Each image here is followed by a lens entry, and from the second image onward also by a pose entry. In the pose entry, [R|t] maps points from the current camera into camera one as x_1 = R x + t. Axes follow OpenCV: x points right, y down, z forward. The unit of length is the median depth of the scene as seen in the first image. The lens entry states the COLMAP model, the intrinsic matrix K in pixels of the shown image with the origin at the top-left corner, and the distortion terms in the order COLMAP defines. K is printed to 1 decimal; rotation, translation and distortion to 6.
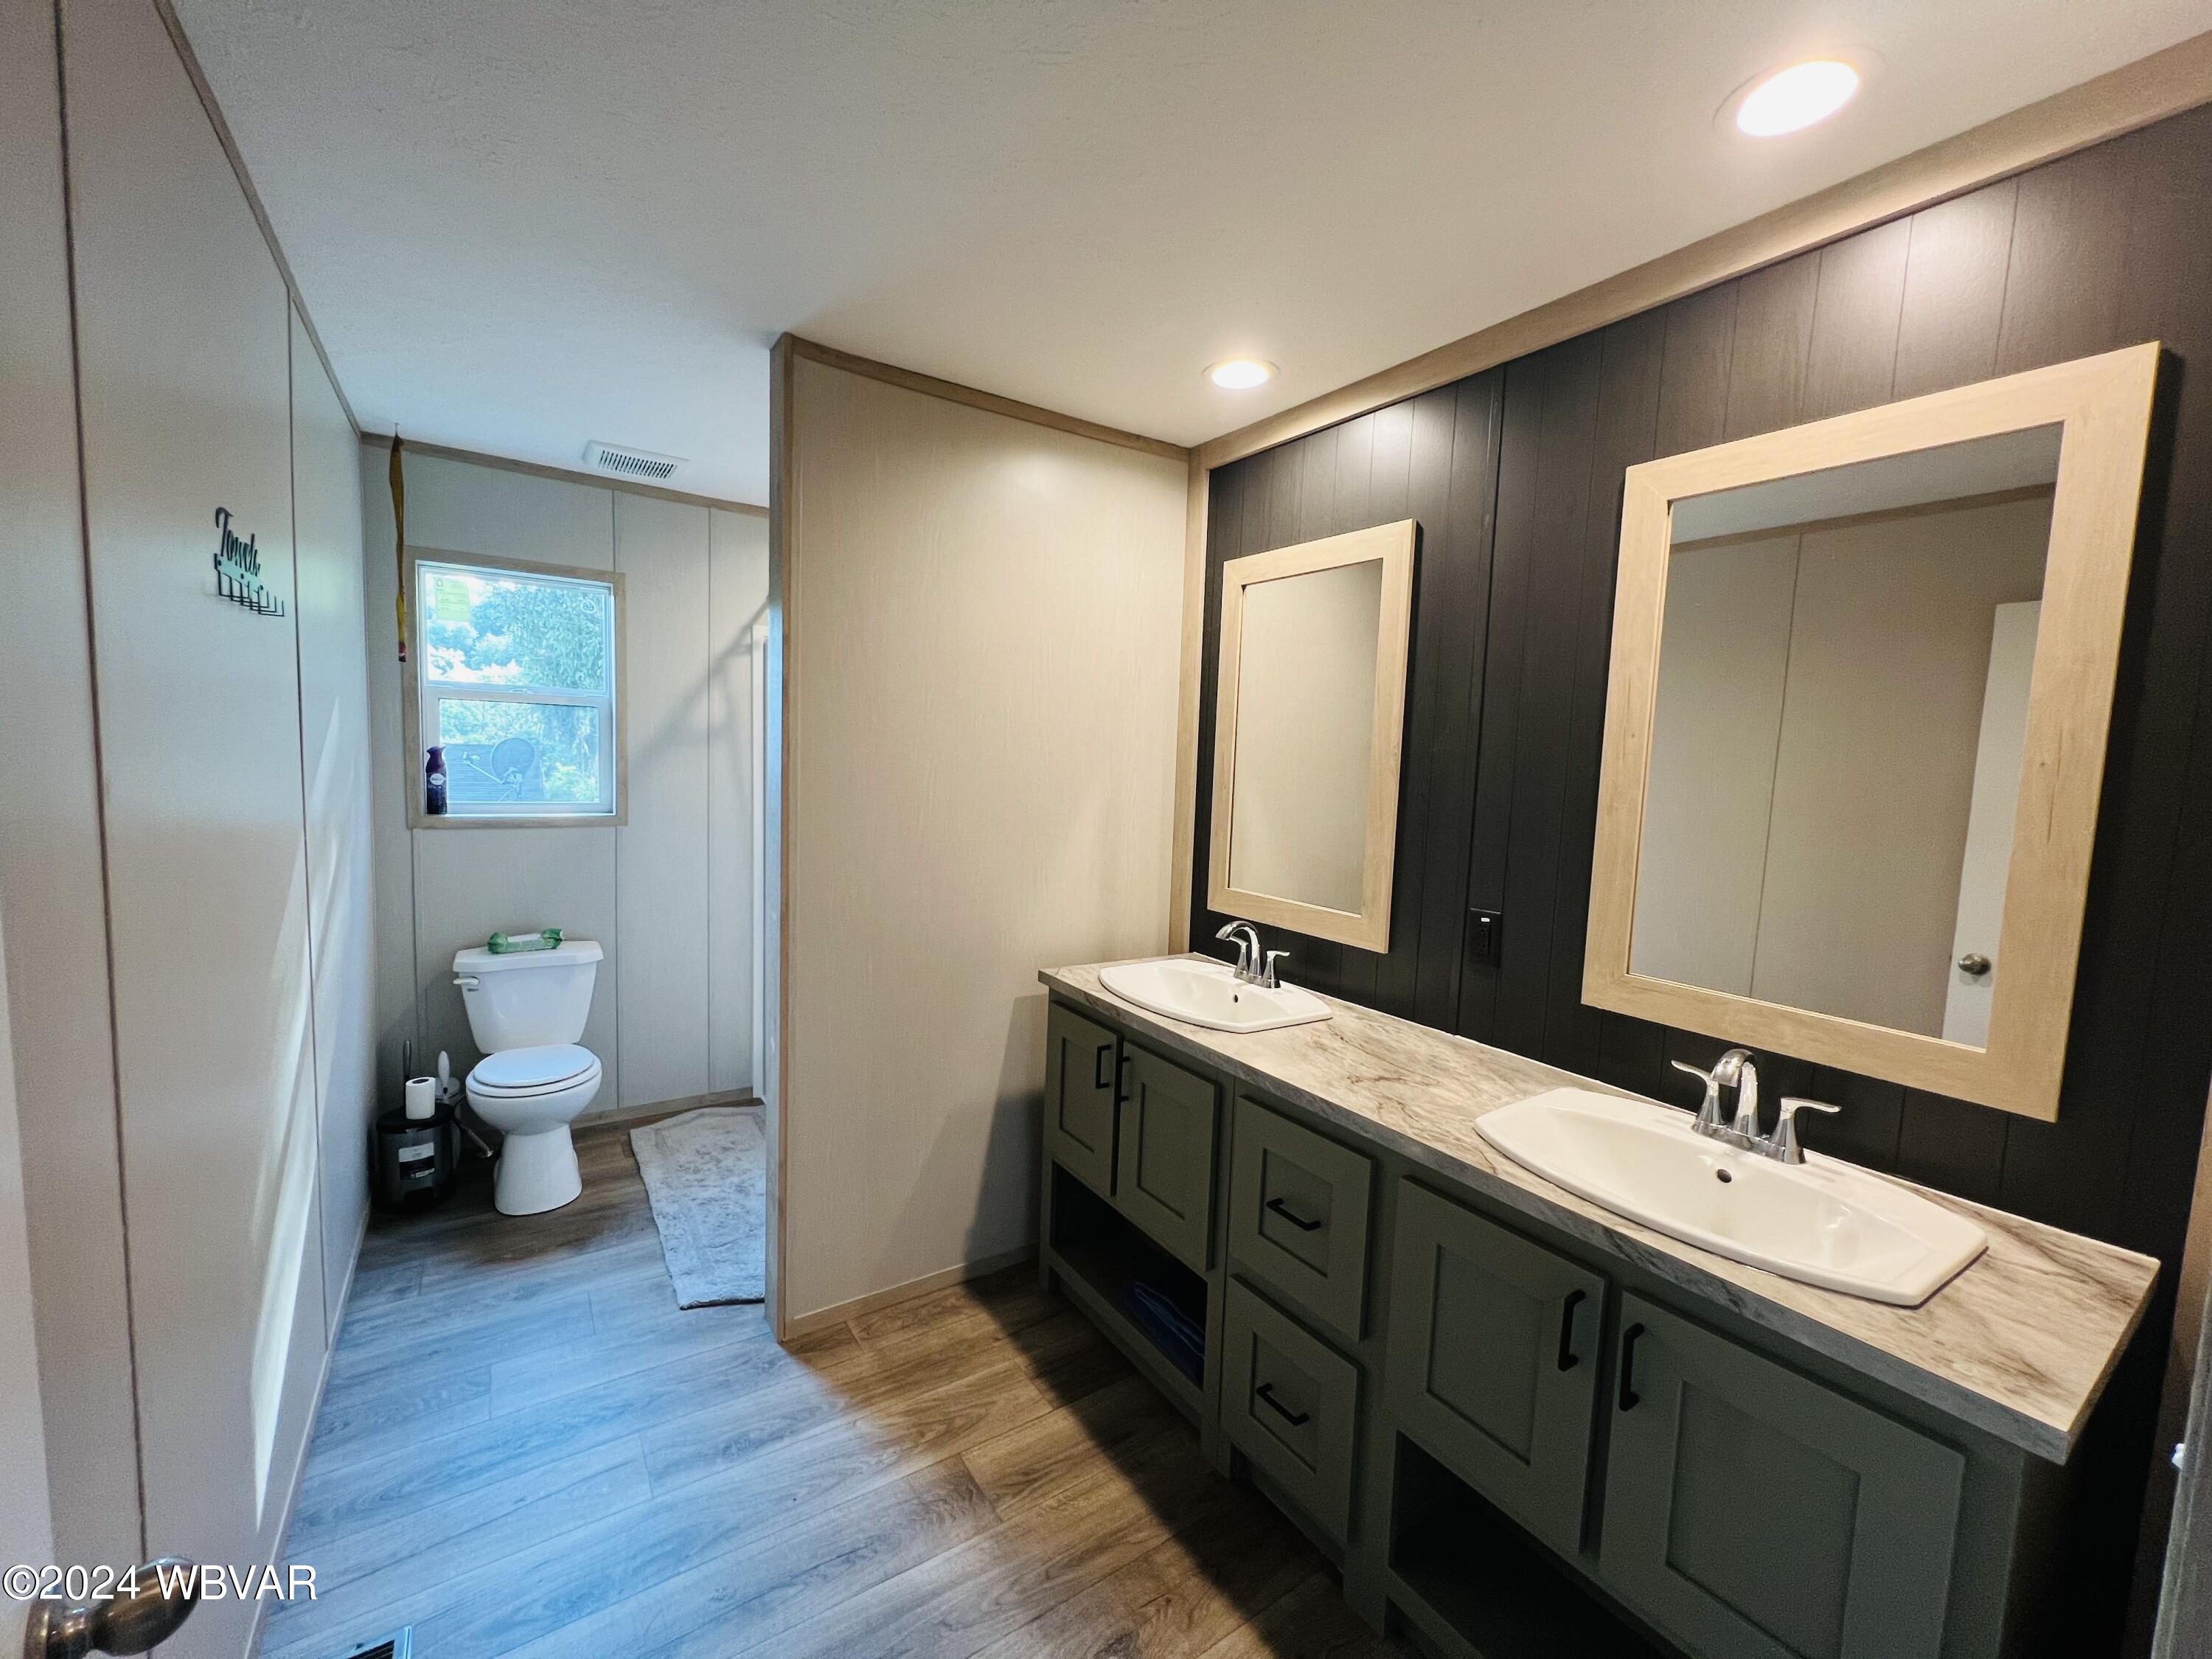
lens RADIAL K [[883.3, 0, 1102.0], [0, 883.3, 831.9], [0, 0, 1]] dist [-0.001203, 0.000255]
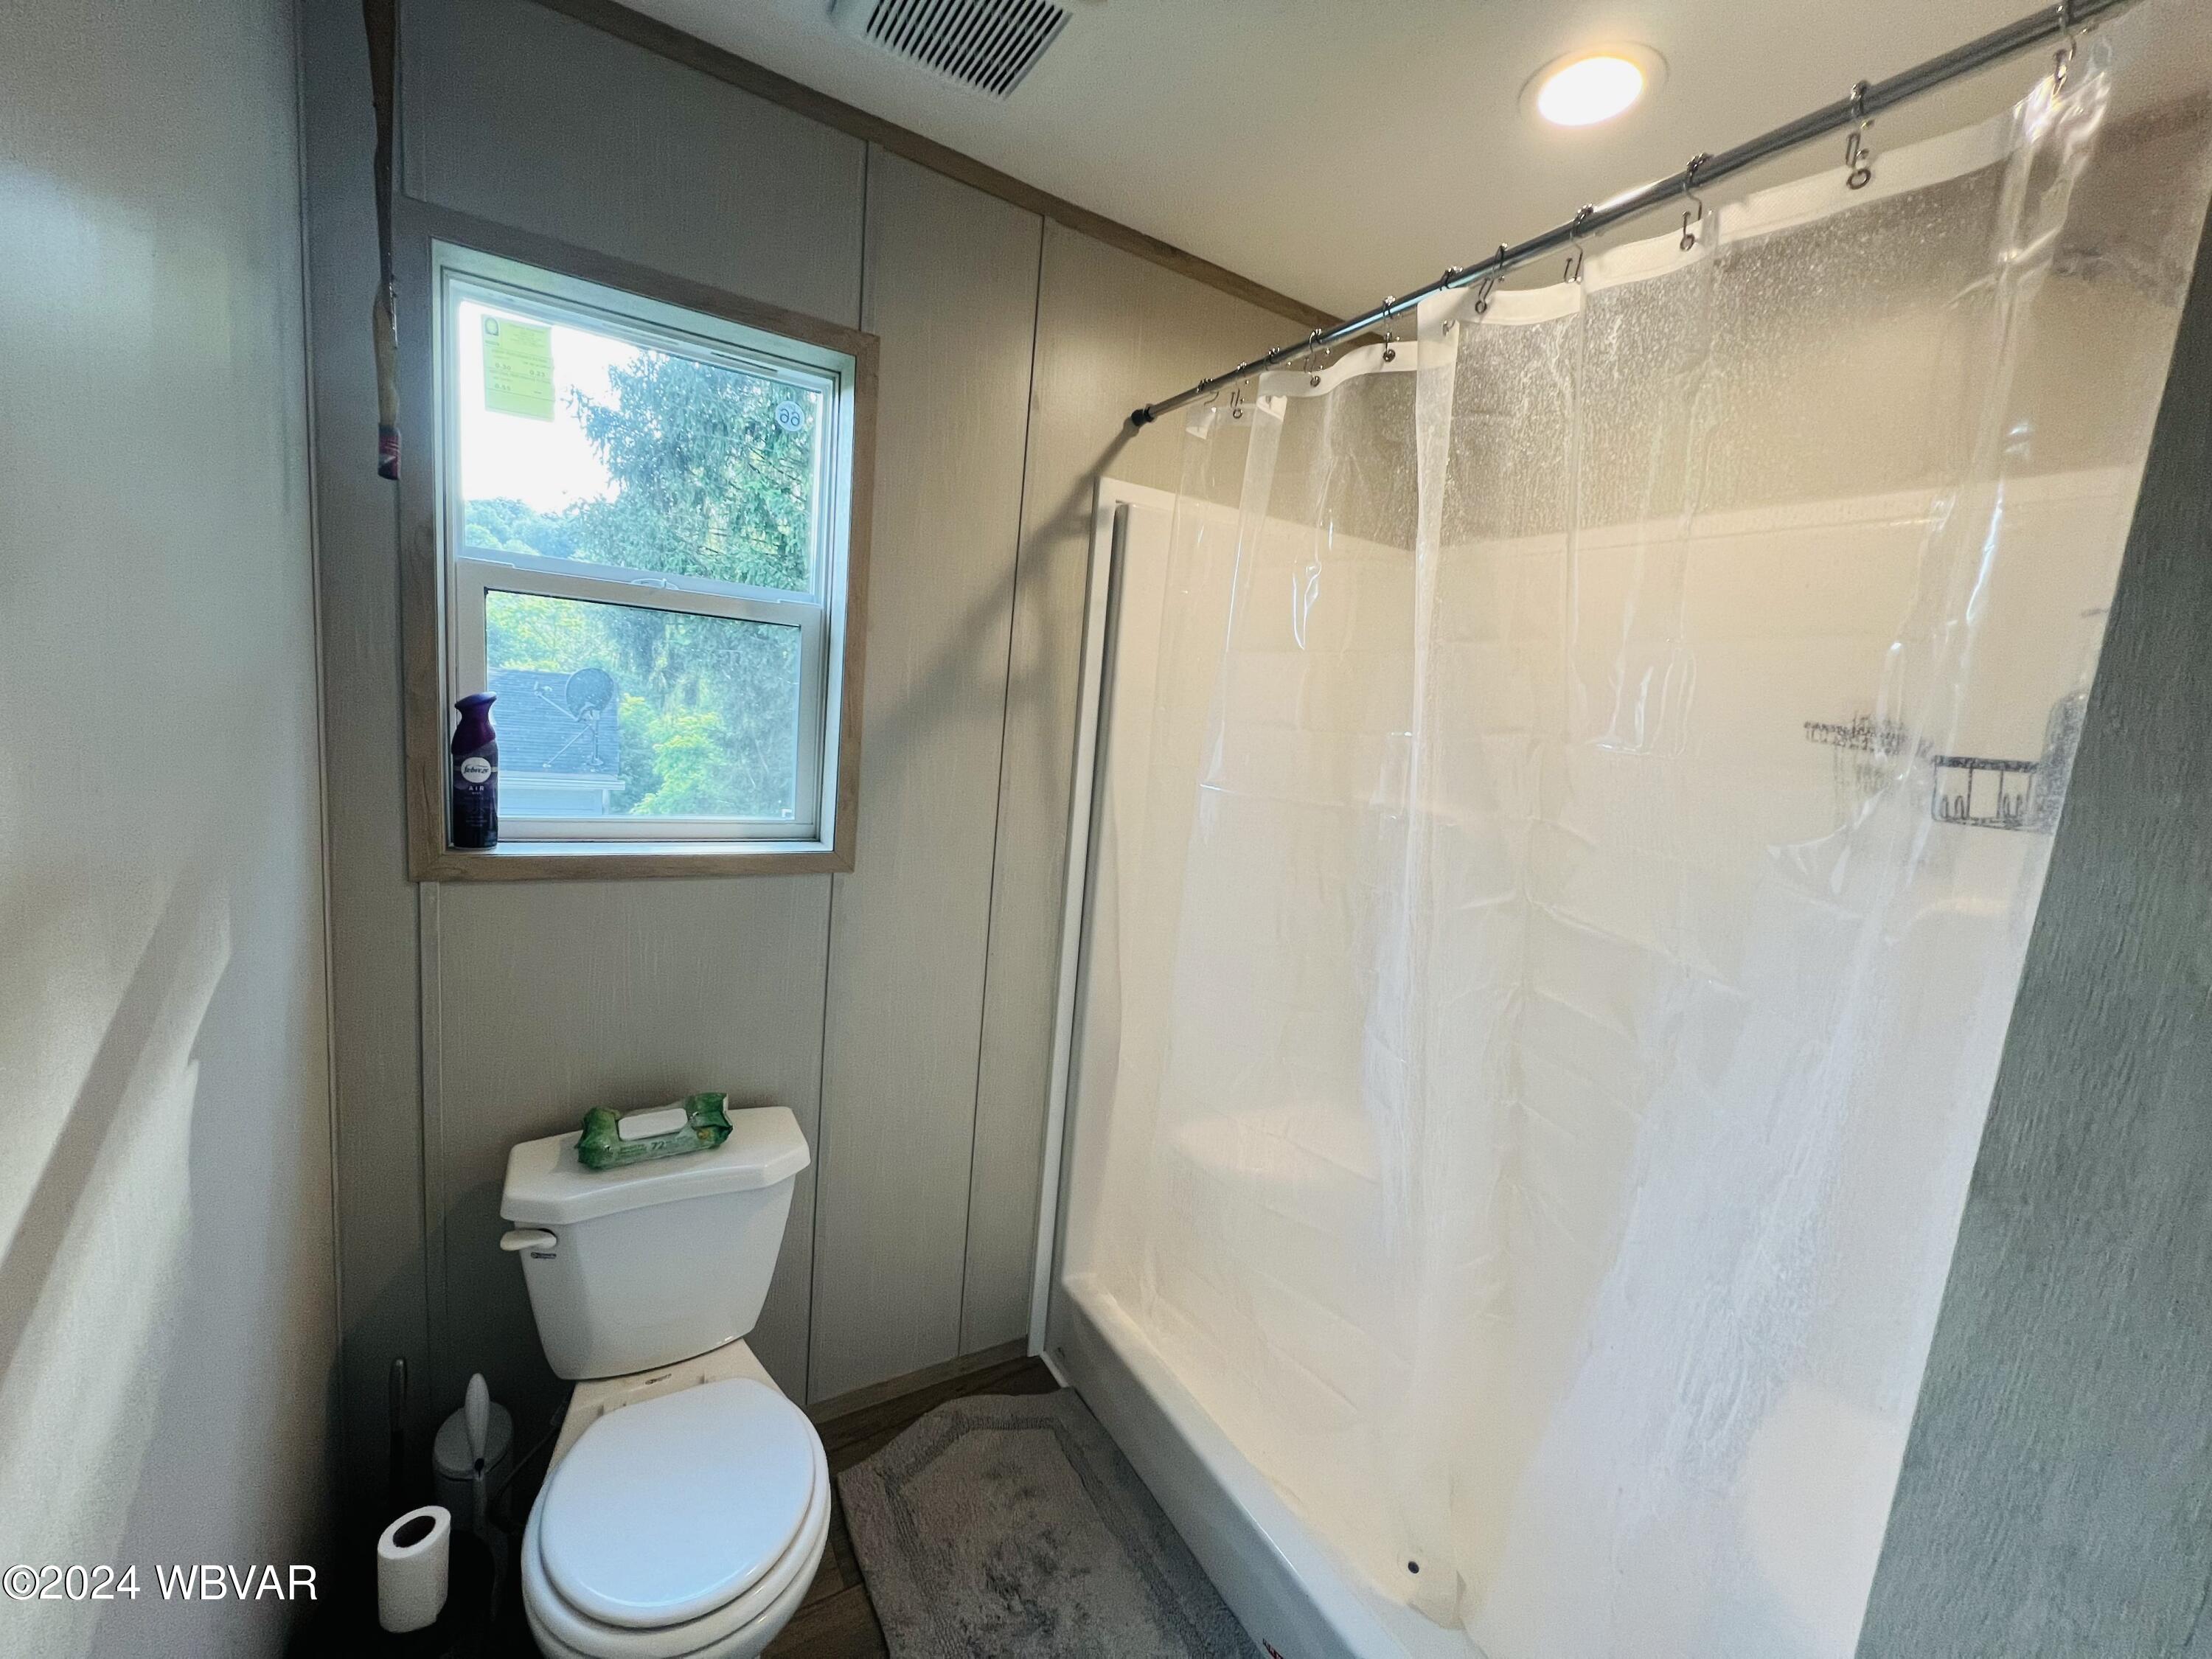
lens RADIAL K [[883.3, 0, 1102.0], [0, 883.3, 831.9], [0, 0, 1]] dist [-0.001203, 0.000255]
pose [[0.997006, 0.058462, -0.050605, -0.393725], [-0.055834, 0.997092, 0.051869, -0.065747], [0.053490, -0.048888, 0.997371, 0.543002]]
